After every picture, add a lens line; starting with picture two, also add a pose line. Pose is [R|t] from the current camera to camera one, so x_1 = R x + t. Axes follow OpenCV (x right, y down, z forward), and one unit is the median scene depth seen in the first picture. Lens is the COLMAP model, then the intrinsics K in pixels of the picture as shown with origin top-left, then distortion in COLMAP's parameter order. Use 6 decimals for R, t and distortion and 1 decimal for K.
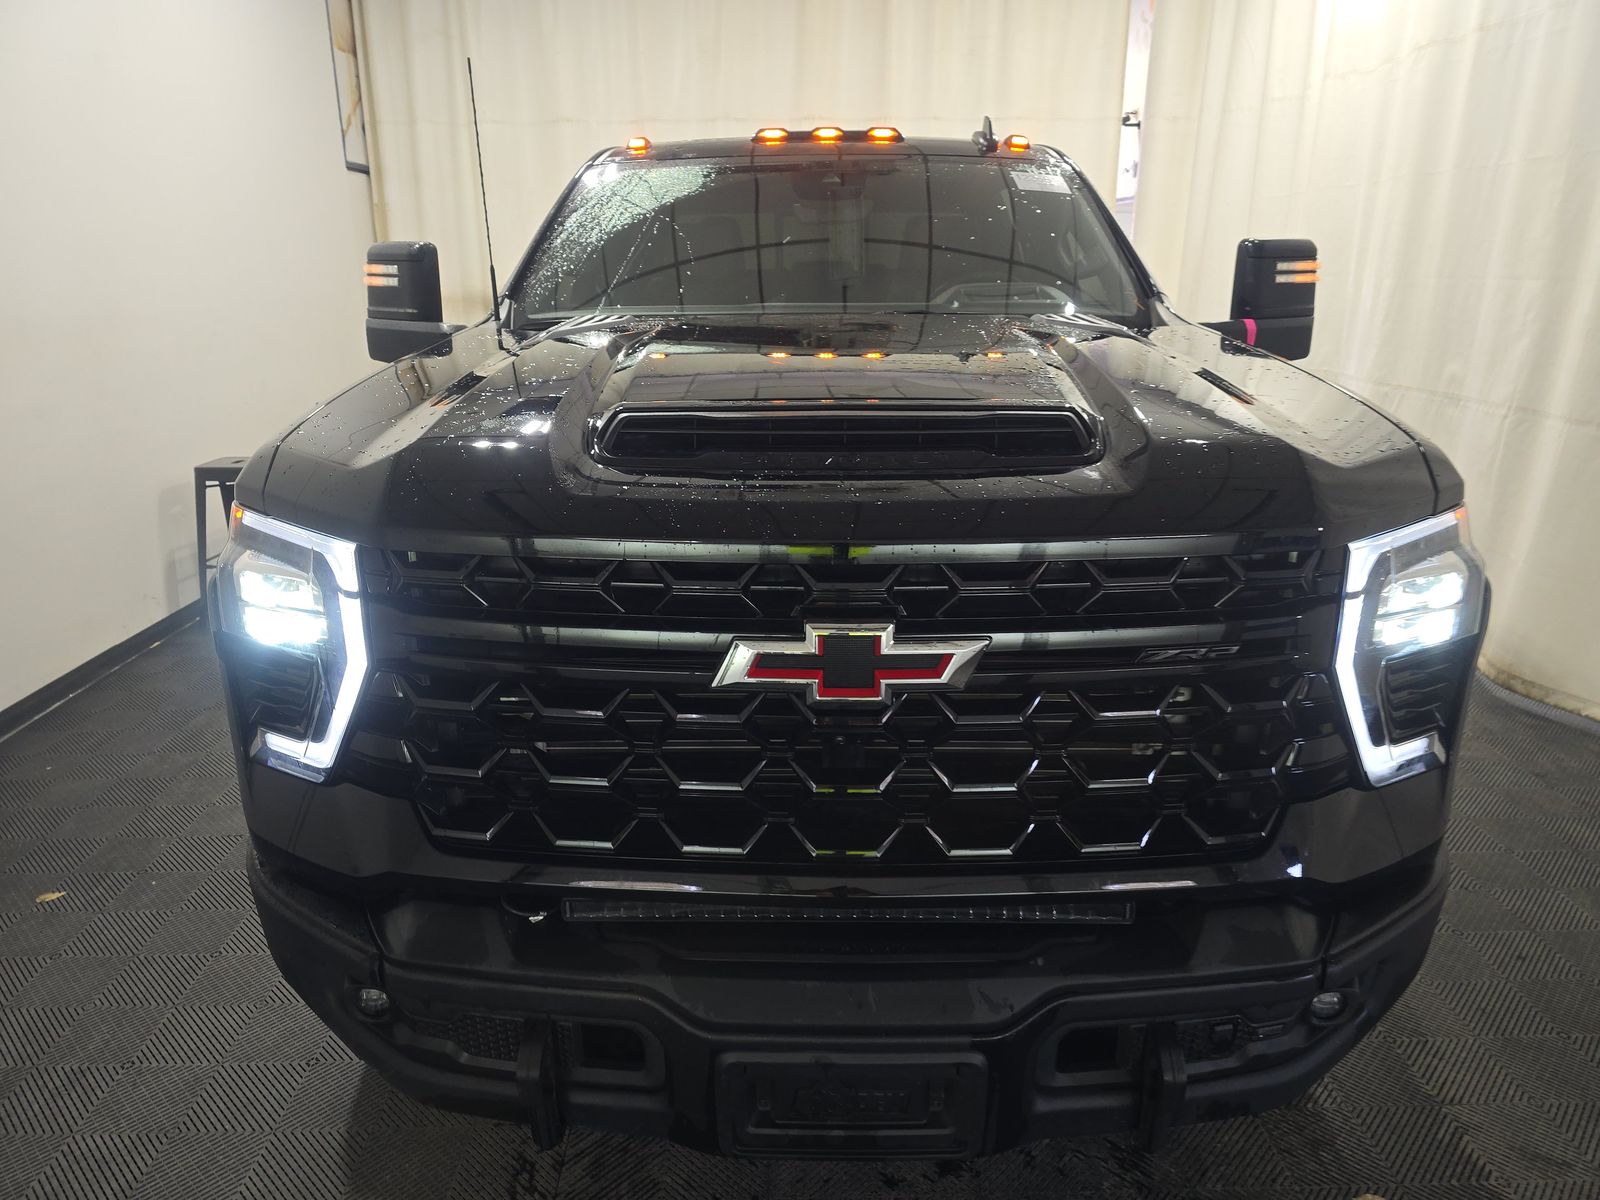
lens RADIAL K [[1066.9, 0, 791.8], [0, 1066.9, 597.0], [0, 0, 1]] dist [0.020032, -0.022881]
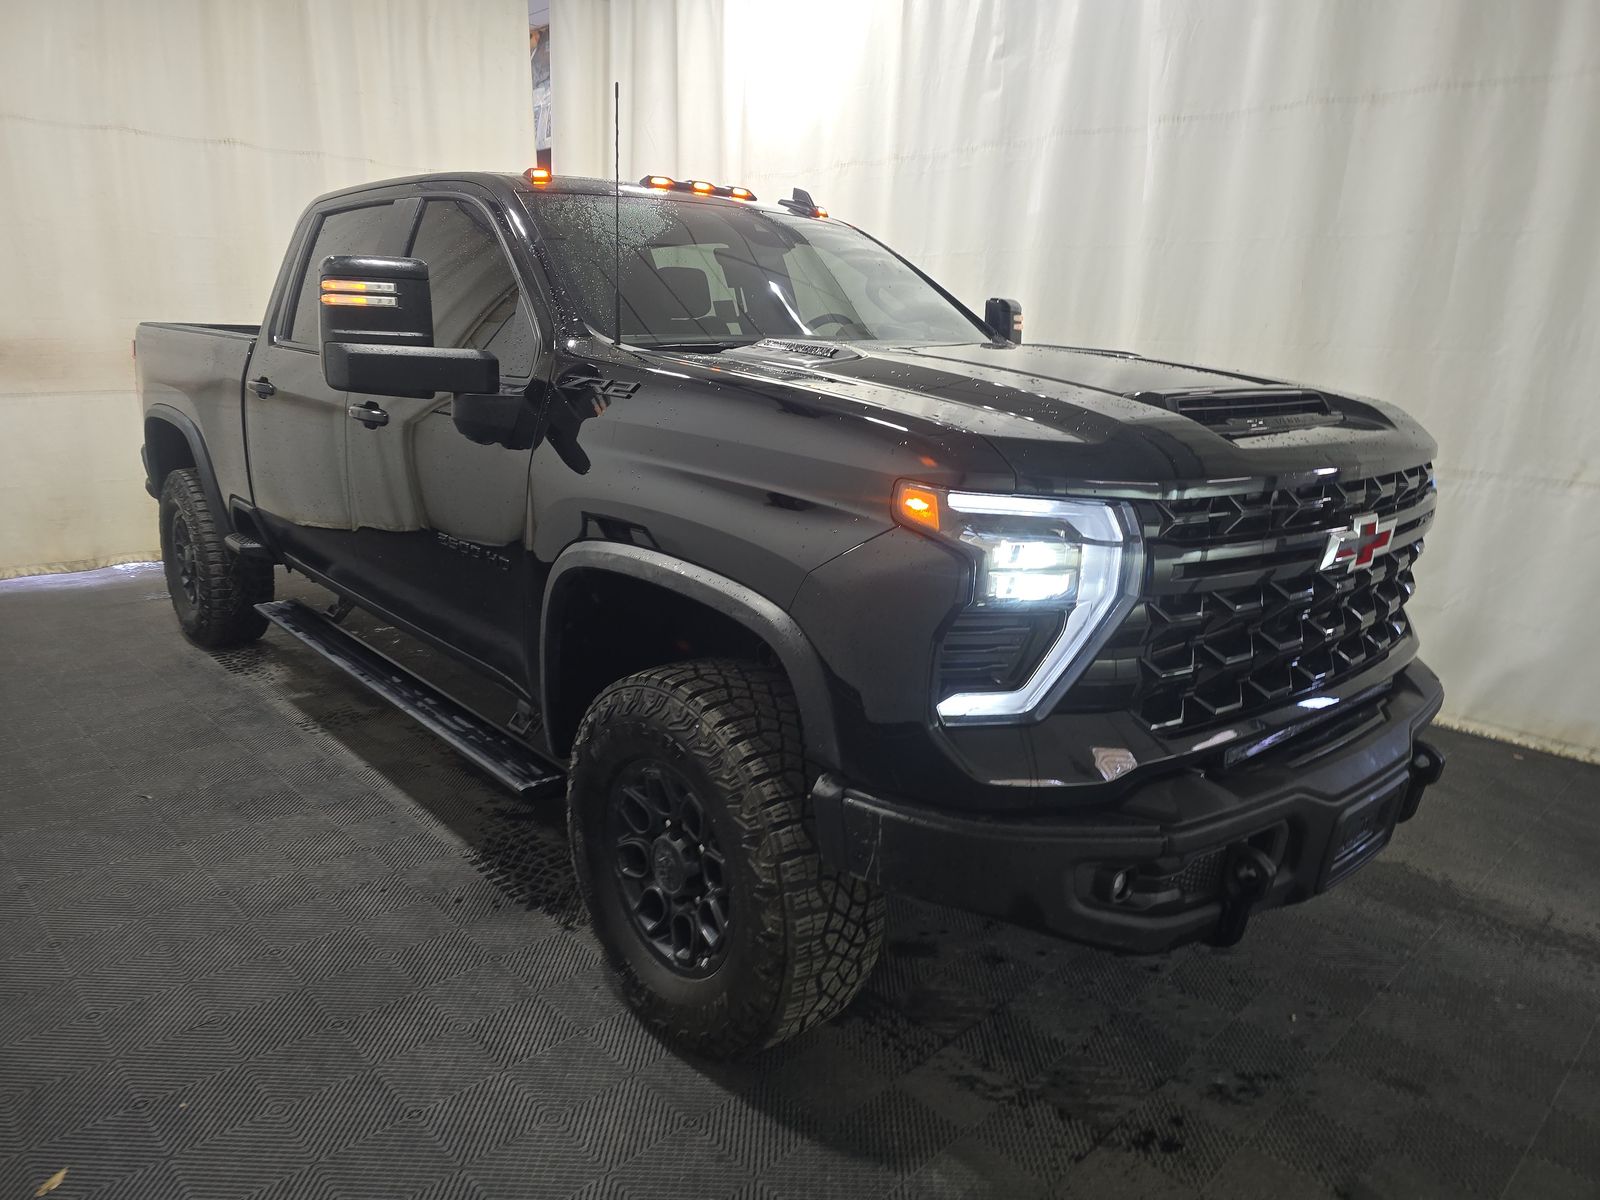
lens RADIAL K [[1066.9, 0, 797.8], [0, 1066.9, 596.8], [0, 0, 1]] dist [0.020032, -0.022881]
pose [[0.741398, -0.137152, 0.656900, -0.732534], [0.171729, 0.985073, 0.011851, -0.010346], [-0.648720, 0.104023, 0.753884, 0.151335]]
